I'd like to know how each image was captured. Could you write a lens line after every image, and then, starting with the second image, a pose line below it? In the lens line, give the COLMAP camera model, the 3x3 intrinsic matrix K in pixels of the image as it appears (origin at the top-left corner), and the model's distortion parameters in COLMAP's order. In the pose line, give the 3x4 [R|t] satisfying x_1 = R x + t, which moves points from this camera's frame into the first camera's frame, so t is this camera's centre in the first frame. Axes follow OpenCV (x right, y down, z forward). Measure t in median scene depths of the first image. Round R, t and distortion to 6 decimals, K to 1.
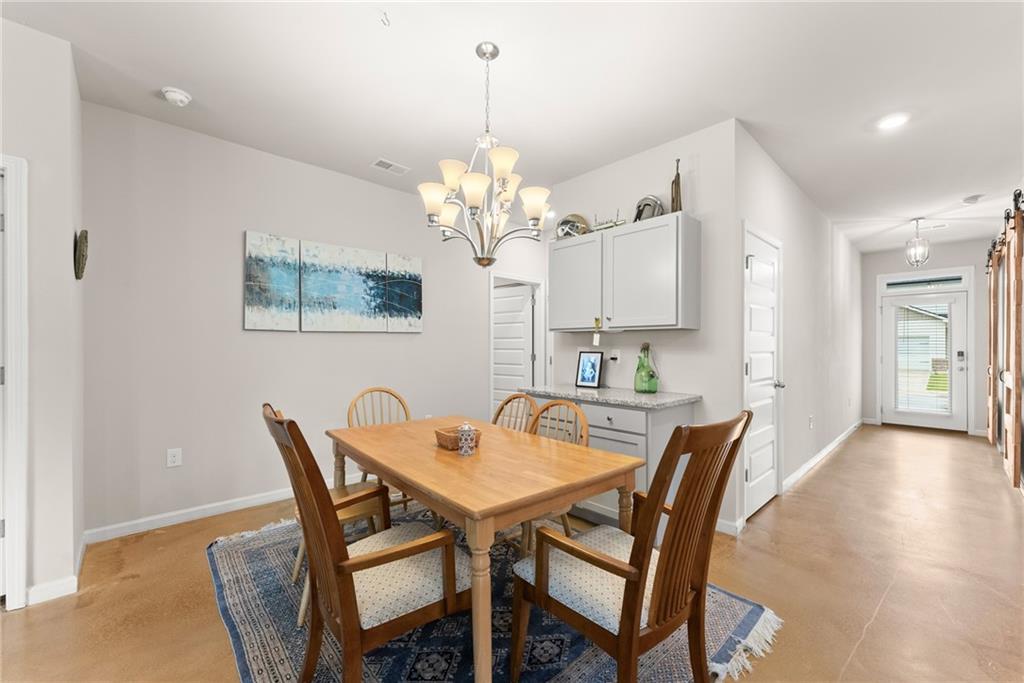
lens RADIAL K [[411.5, 0, 514.4], [0, 411.5, 344.0], [0, 0, 1]] dist [0.003570, 0.000087]
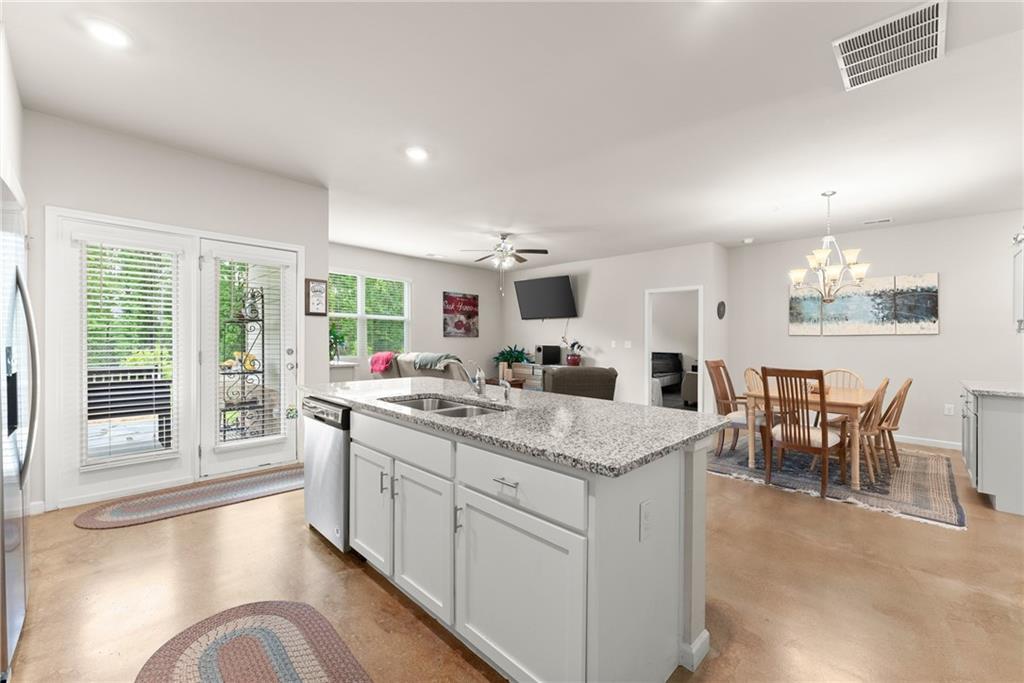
lens RADIAL K [[411.5, 0, 512.8], [0, 411.5, 338.2], [0, 0, 1]] dist [0.003570, 0.000087]
pose [[0.027654, -0.005056, -0.999605, 1.033748], [-0.004458, 0.999977, -0.005182, -0.004400], [0.999608, 0.004600, 0.027631, -0.296349]]
